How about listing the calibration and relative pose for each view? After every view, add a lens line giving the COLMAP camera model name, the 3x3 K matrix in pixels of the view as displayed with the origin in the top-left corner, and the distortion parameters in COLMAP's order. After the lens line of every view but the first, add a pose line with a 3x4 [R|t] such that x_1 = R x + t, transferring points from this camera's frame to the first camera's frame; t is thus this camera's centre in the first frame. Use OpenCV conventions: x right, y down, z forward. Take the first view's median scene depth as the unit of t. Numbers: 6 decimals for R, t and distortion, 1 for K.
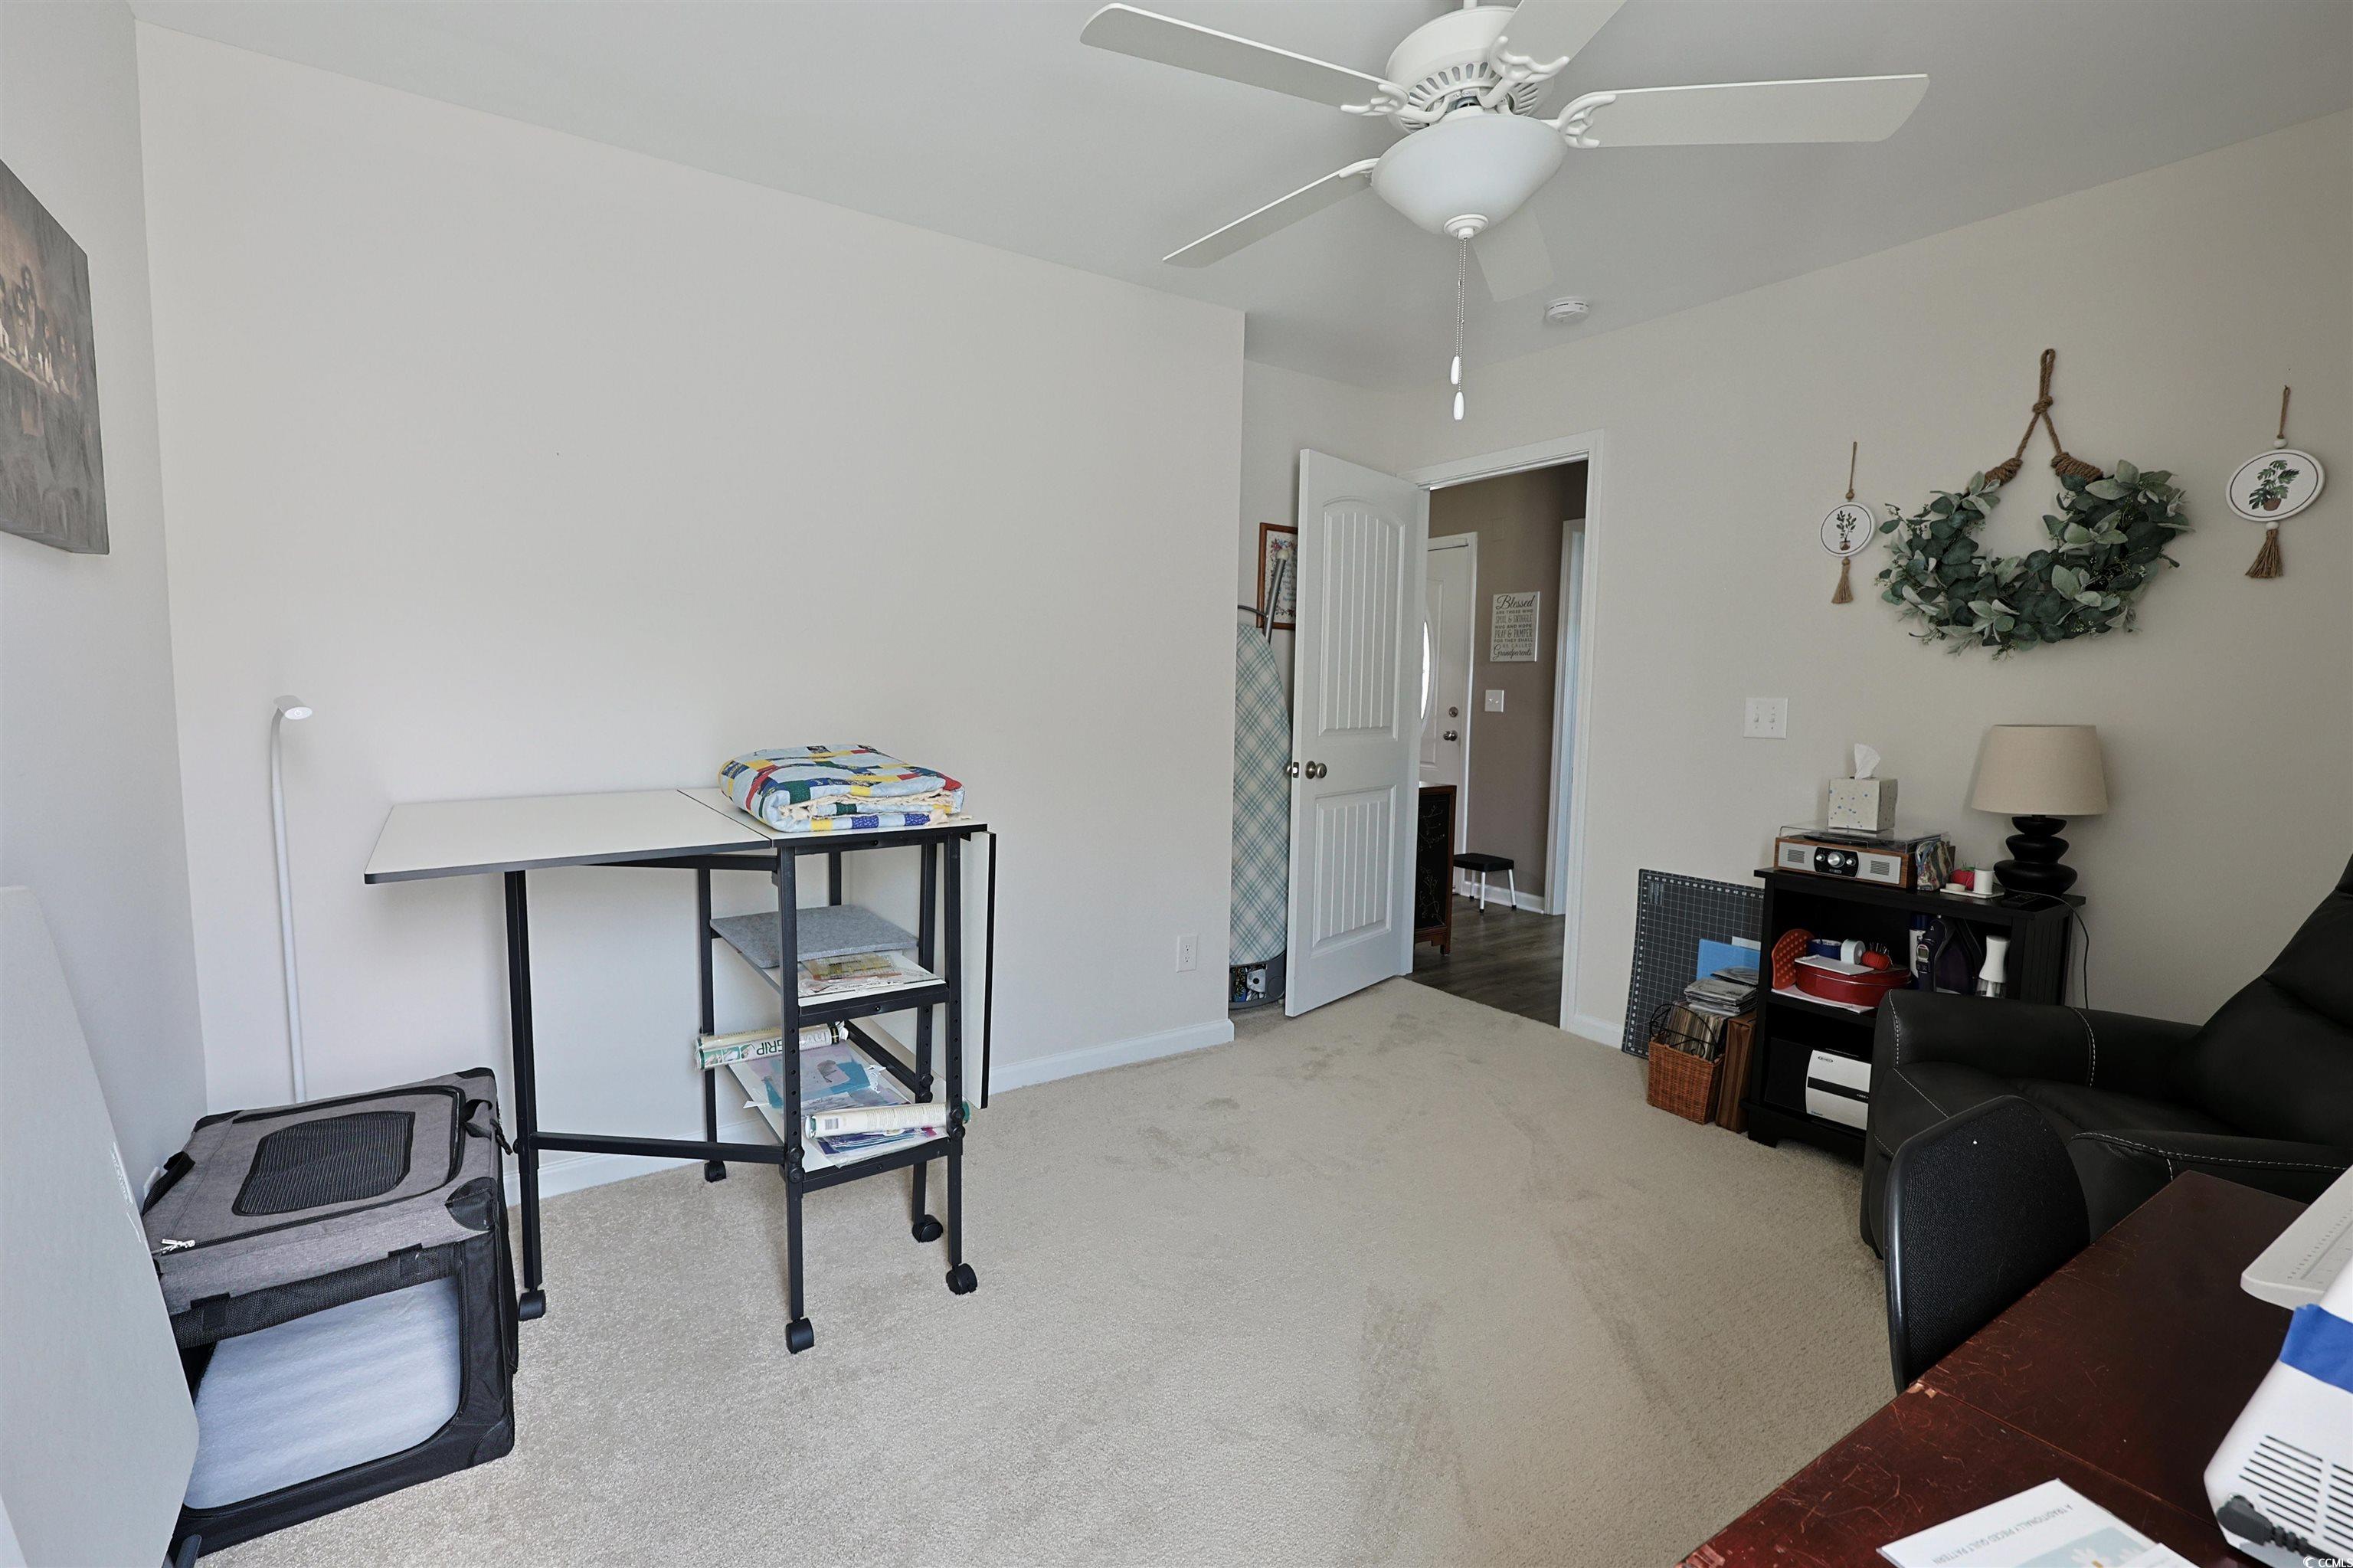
lens RADIAL K [[1021.0, 0, 1176.5], [0, 1021.0, 784.0], [0, 0, 1]] dist [-0.006040, -0.000533]
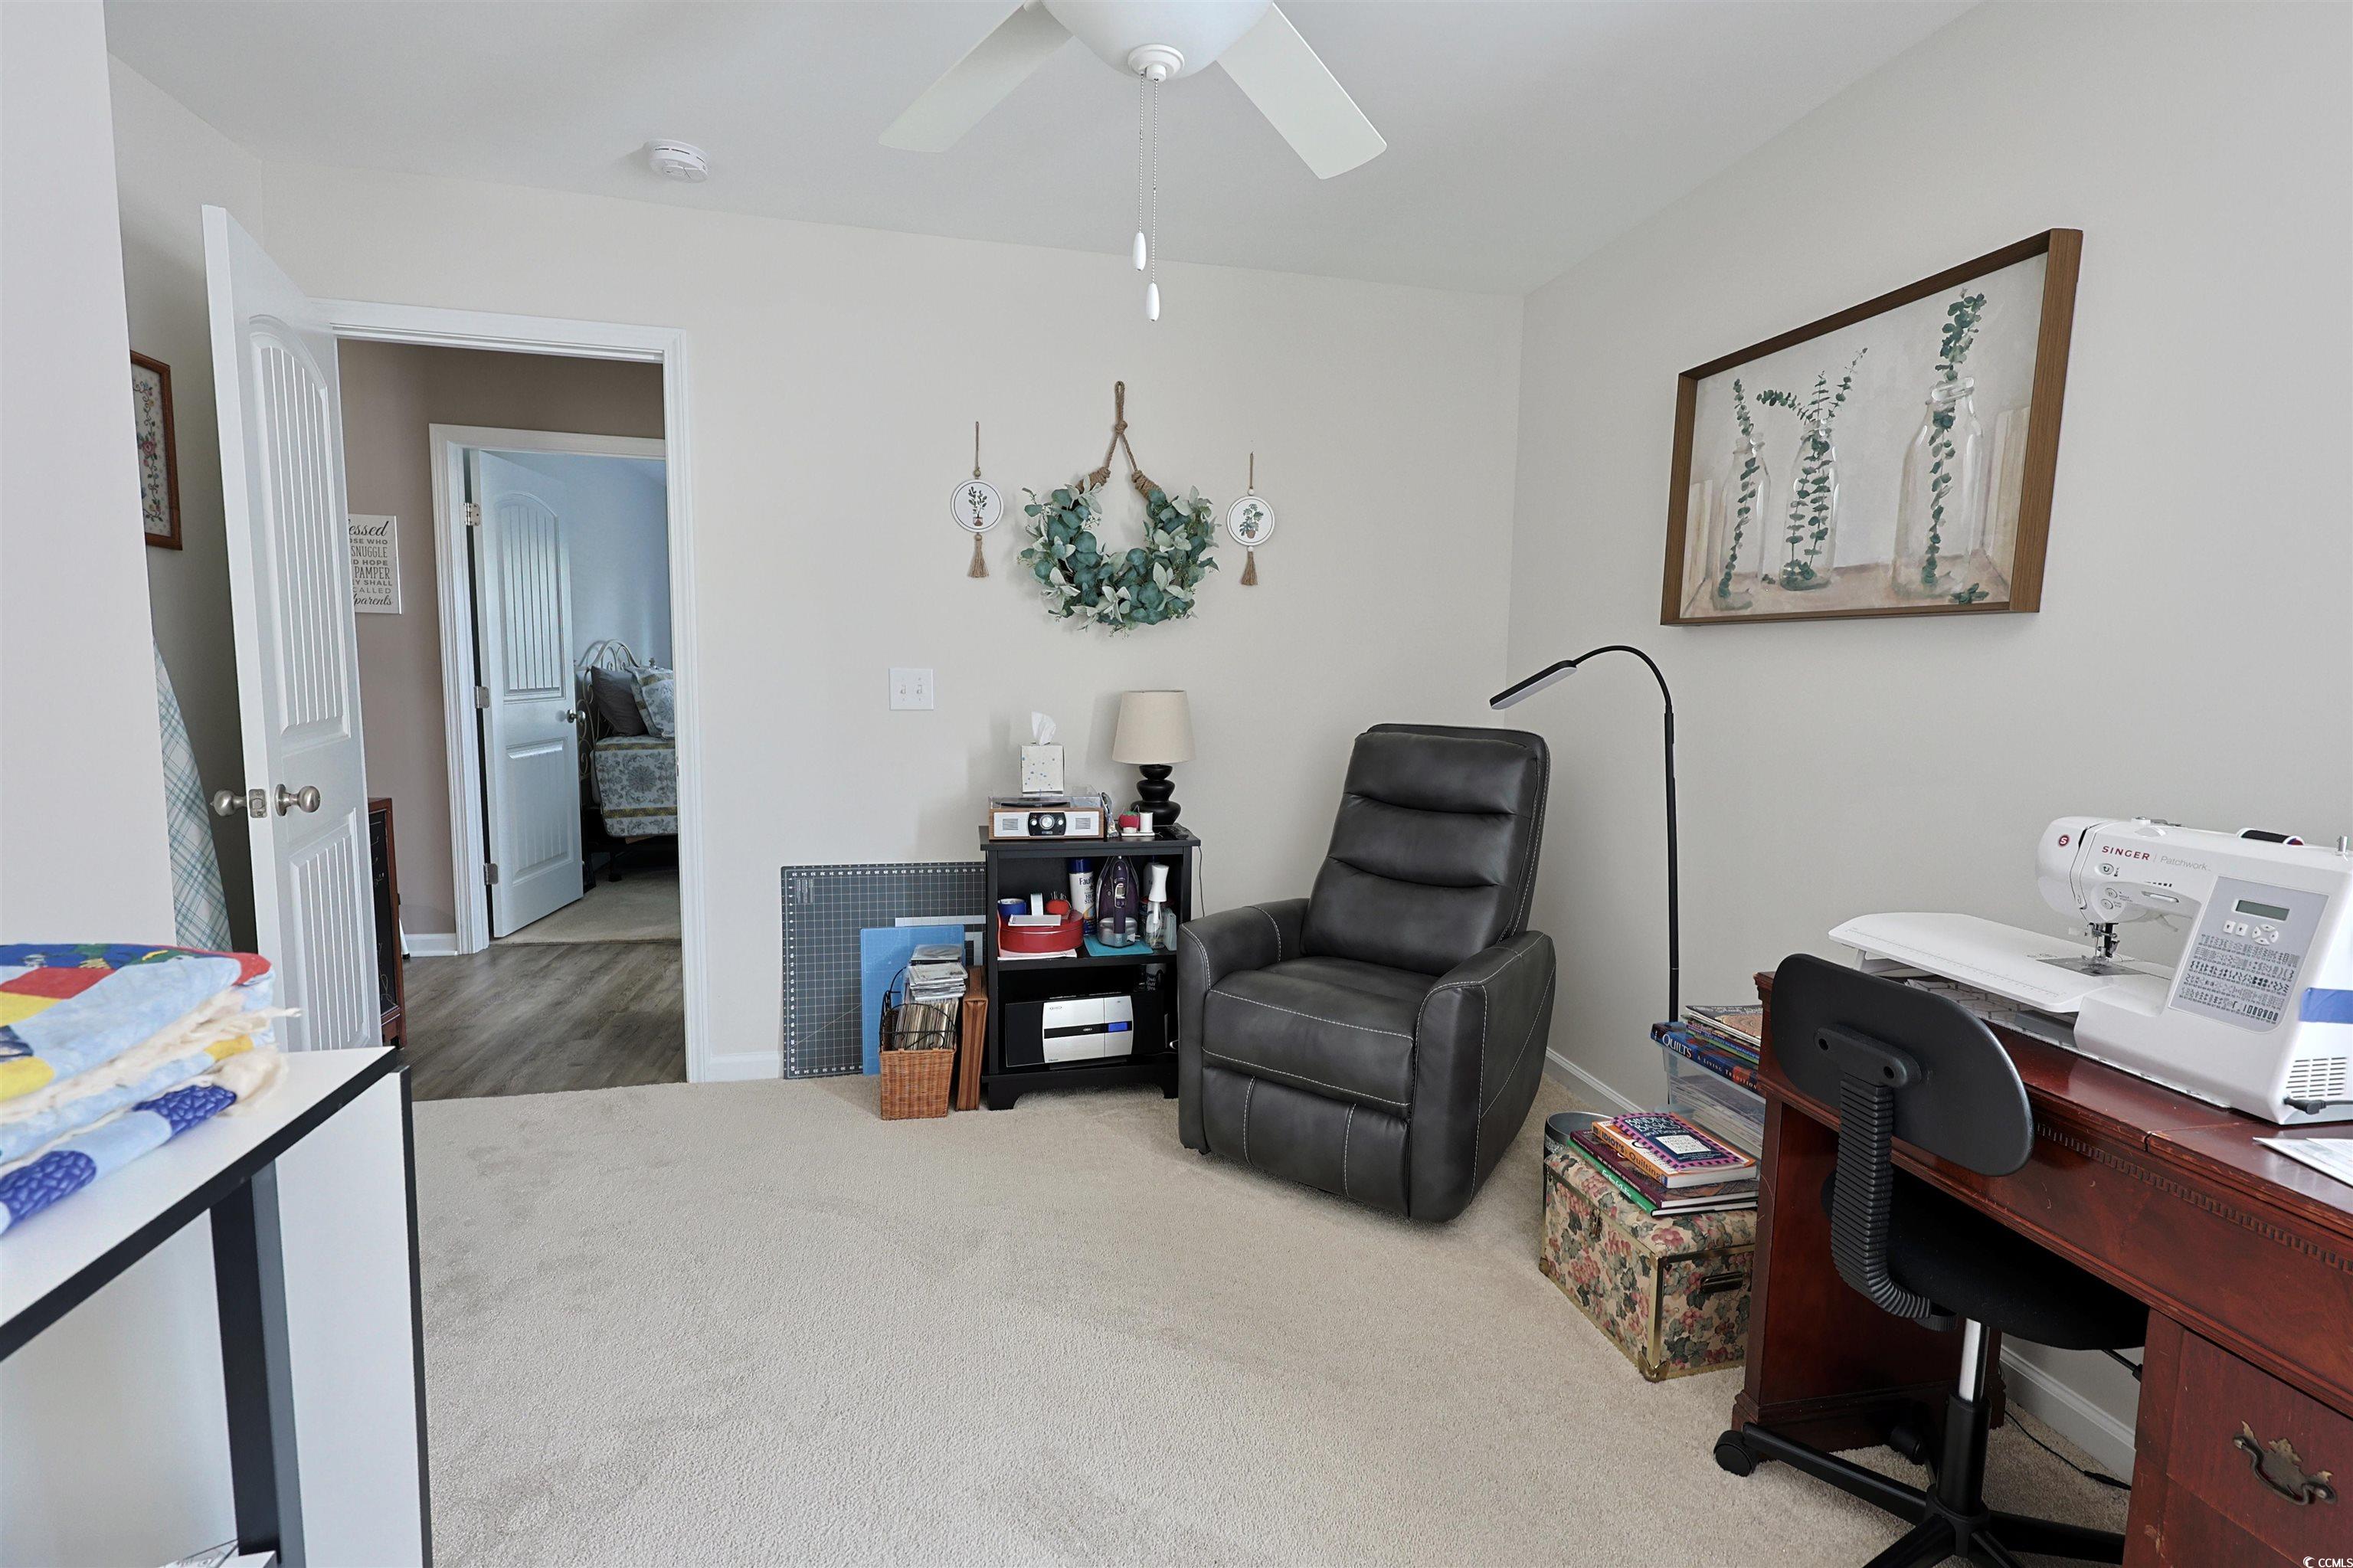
lens RADIAL K [[1059.5, 0, 1176.5], [0, 1059.5, 784.0], [0, 0, 1]] dist [-0.001734, -0.000144]
pose [[0.358903, -0.108059, 0.927099, -0.314323], [0.075435, 0.993385, 0.086582, -0.048964], [-0.930321, 0.038862, 0.364680, 0.448362]]
